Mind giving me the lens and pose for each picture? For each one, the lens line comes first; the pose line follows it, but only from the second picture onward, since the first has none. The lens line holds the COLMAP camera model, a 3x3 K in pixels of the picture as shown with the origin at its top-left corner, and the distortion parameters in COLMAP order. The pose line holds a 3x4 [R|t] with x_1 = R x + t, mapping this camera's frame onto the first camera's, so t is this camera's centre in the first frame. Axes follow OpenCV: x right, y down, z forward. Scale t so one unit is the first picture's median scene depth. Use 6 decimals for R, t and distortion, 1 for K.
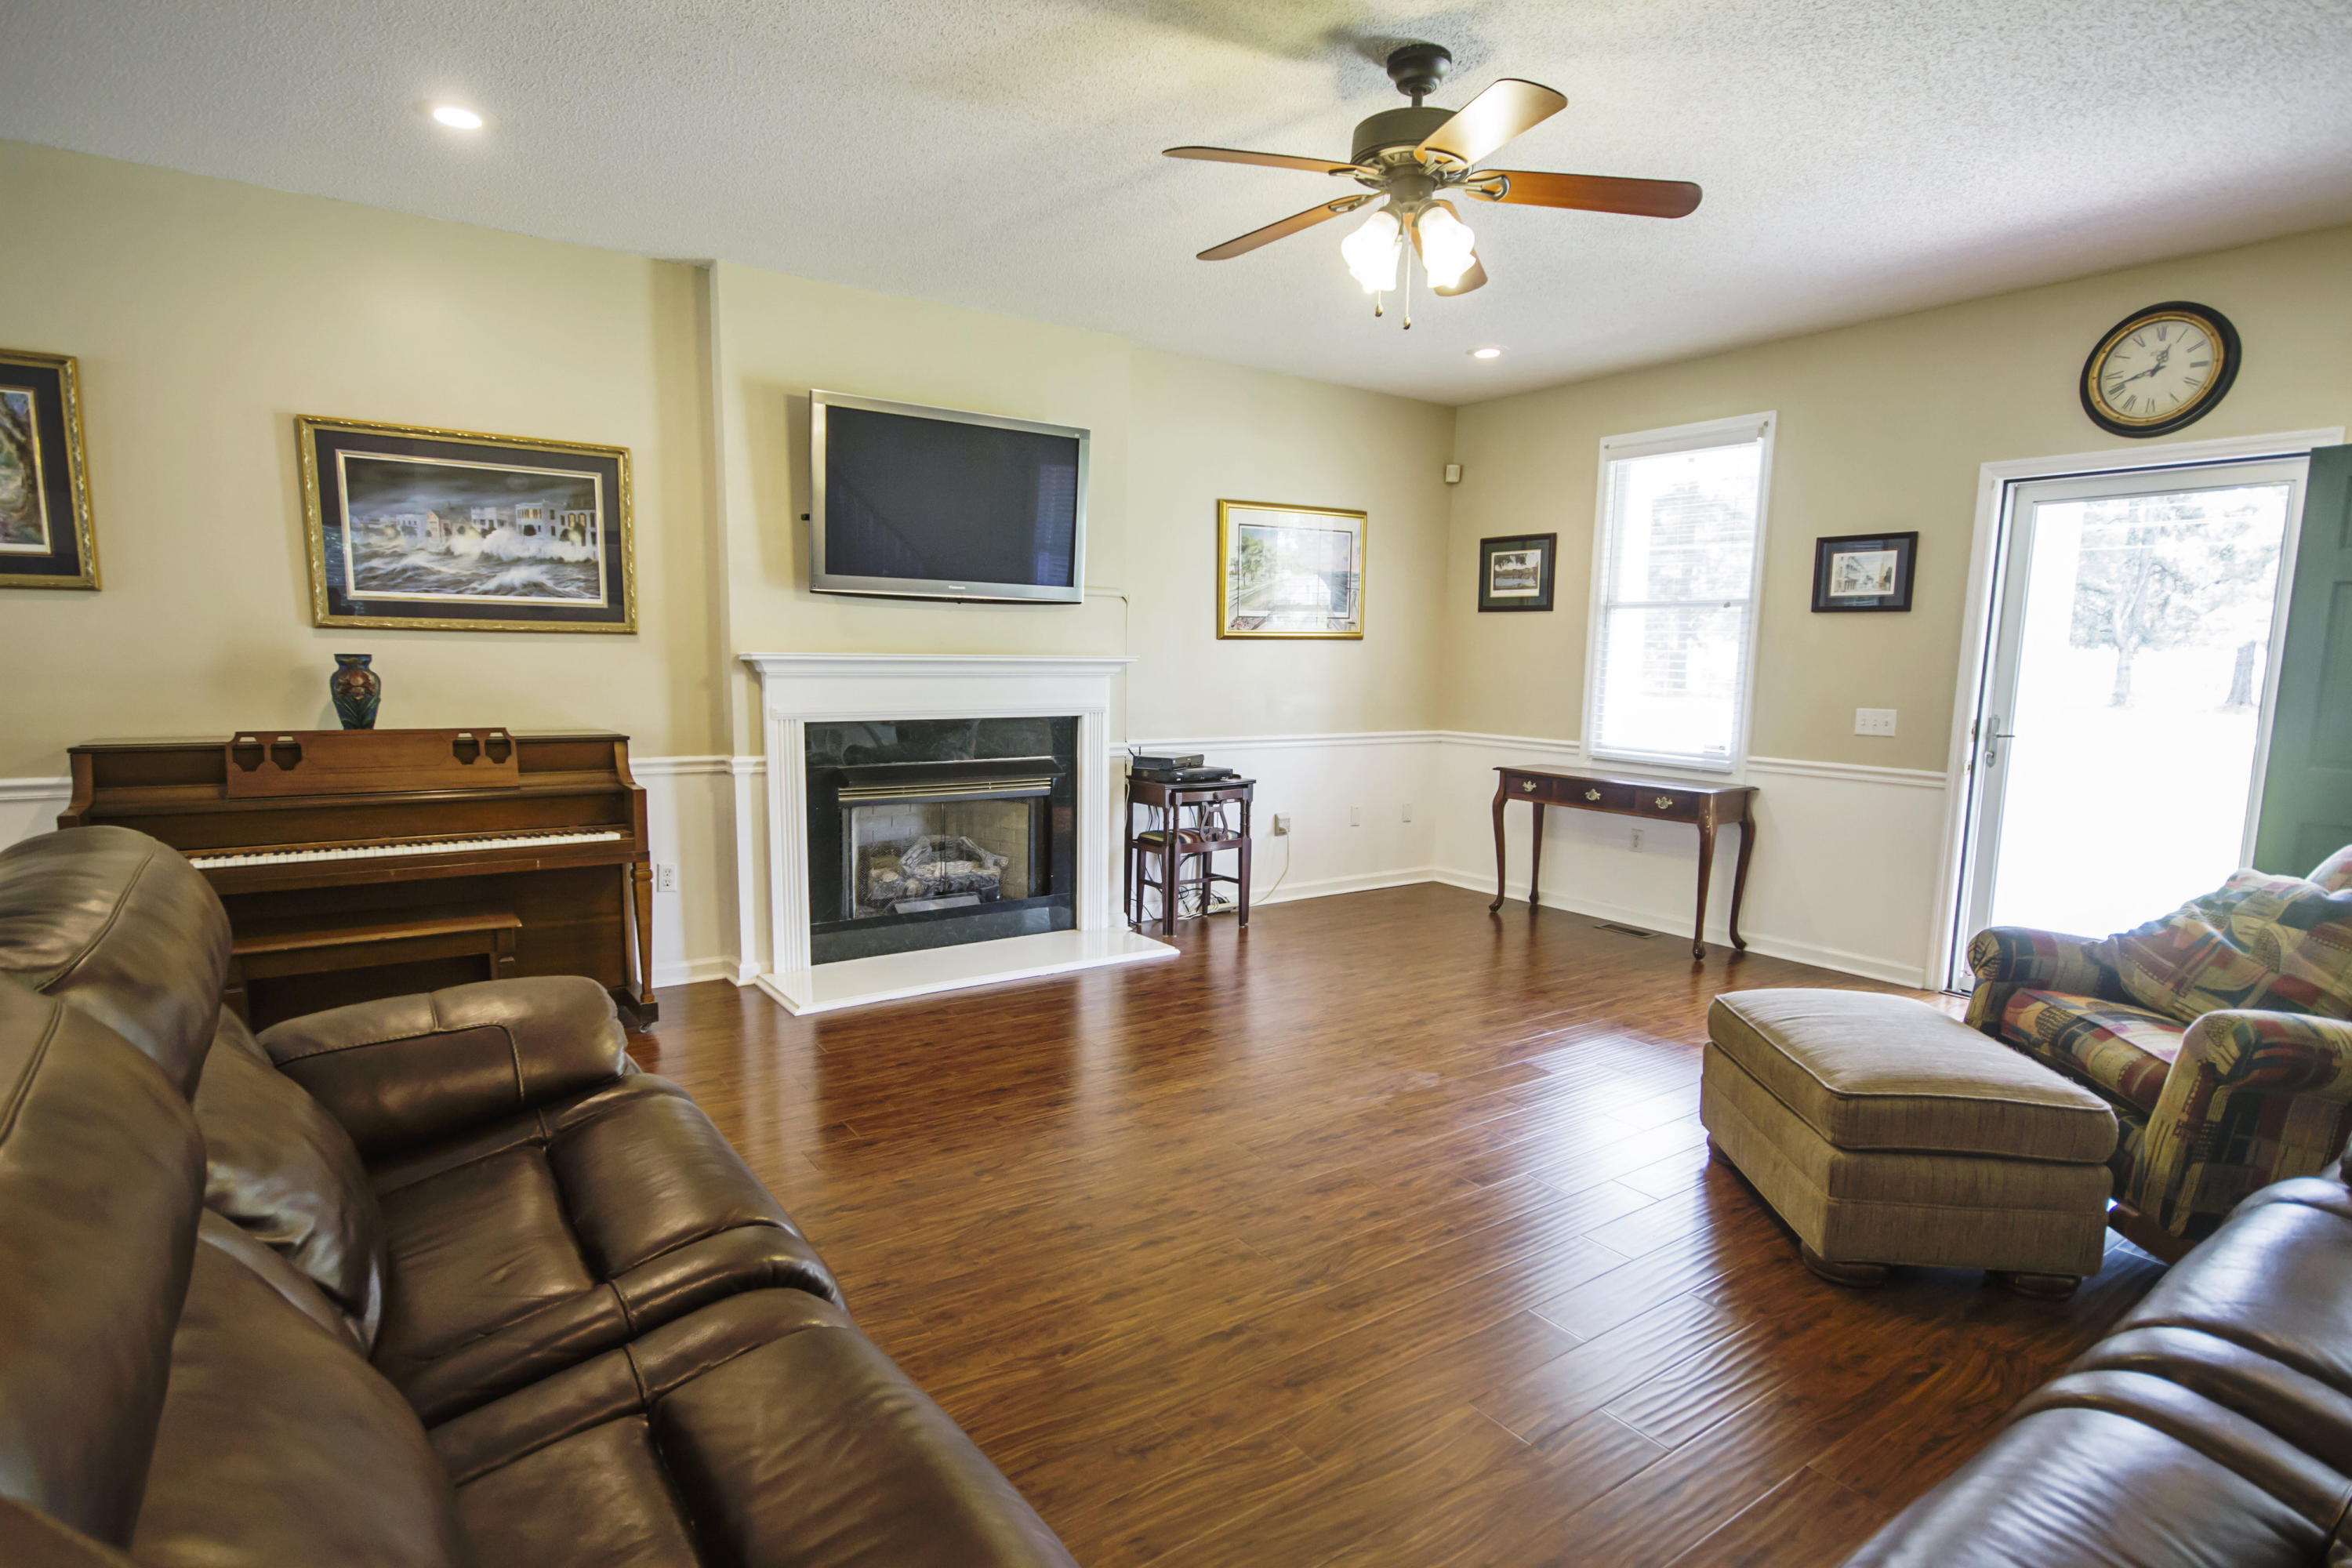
lens RADIAL K [[1221.0, 0, 1179.1], [0, 1221.0, 806.2], [0, 0, 1]] dist [0.002520, 0.001700]
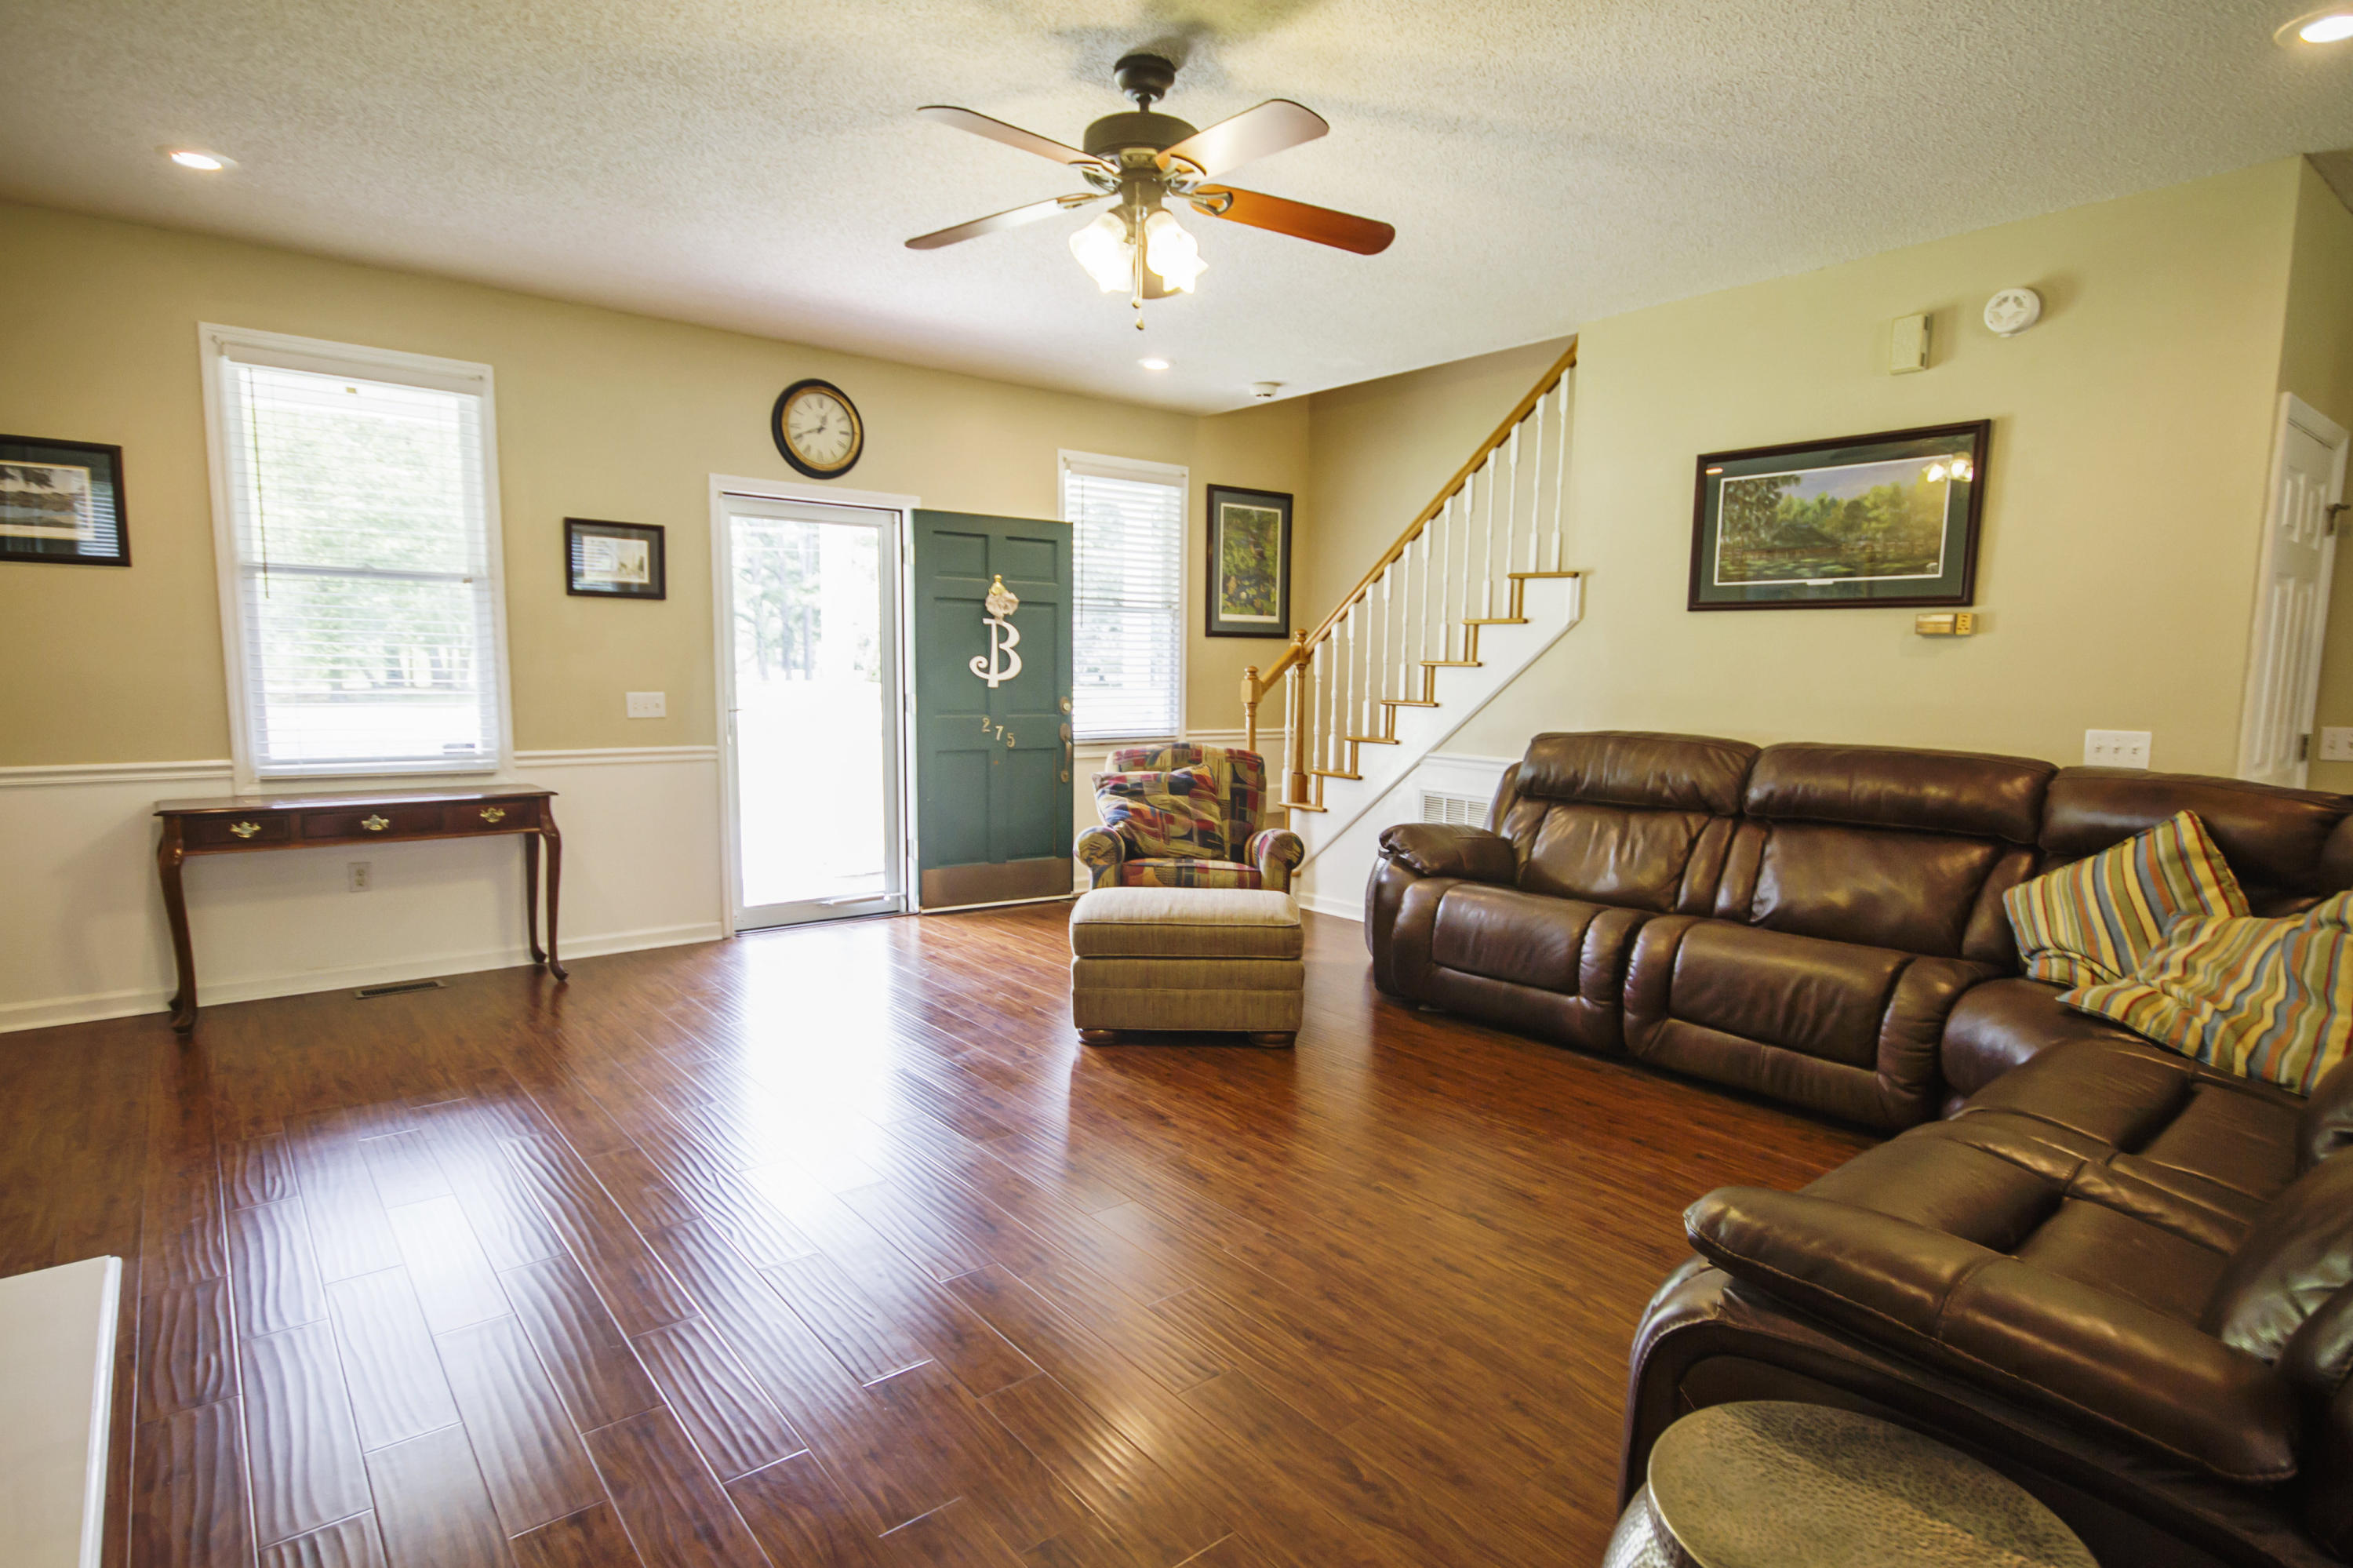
lens RADIAL K [[1221.6, 0, 1186.3], [0, 1221.6, 795.3], [0, 0, 1]] dist [0.002520, 0.001700]
pose [[-0.084080, -0.121934, 0.988971, -0.489237], [0.110517, 0.985221, 0.130867, -0.075410], [-0.990311, 0.120301, -0.069362, 0.603183]]
